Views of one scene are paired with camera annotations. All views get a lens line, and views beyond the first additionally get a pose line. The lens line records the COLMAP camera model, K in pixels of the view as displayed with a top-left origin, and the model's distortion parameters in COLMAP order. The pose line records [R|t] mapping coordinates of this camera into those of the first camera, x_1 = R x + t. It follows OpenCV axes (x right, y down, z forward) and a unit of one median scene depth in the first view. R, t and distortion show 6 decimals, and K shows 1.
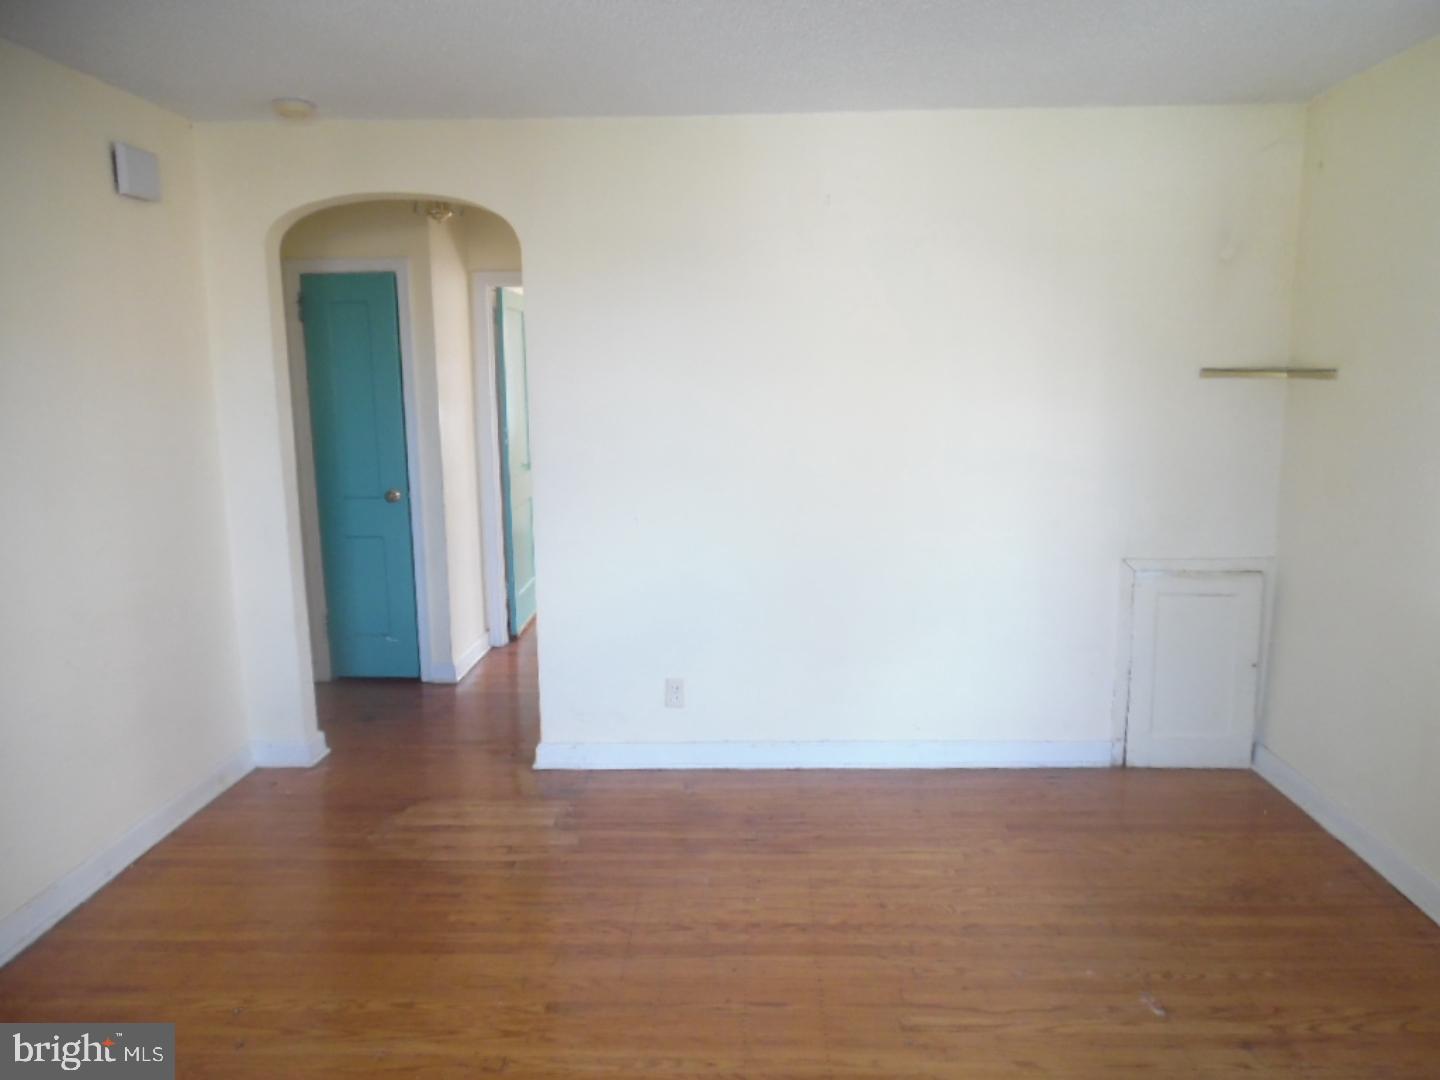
lens RADIAL K [[1010.6, 0, 718.6], [0, 1010.6, 540.6], [0, 0, 1]] dist [-0.006431, -0.004788]
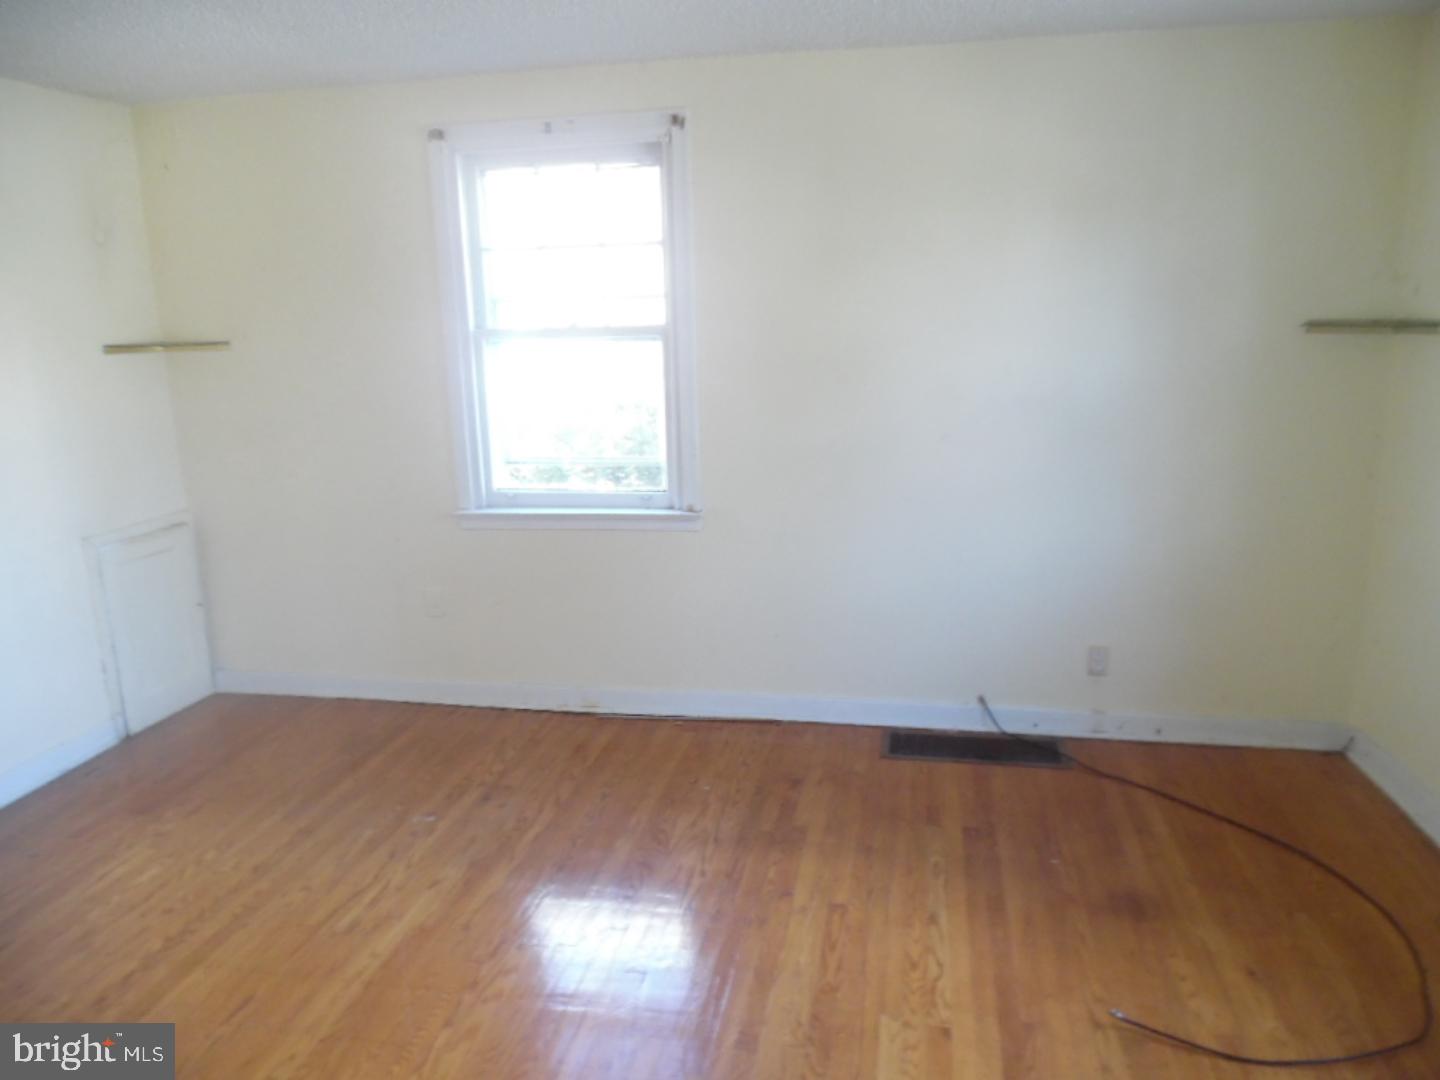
lens RADIAL K [[1010.6, 0, 724.5], [0, 1010.6, 533.6], [0, 0, 1]] dist [-0.006431, -0.004788]
pose [[0.169521, -0.207130, 0.963514, -0.562608], [0.196111, 0.965202, 0.172990, -0.042575], [-0.965817, 0.159630, 0.204242, 0.226822]]
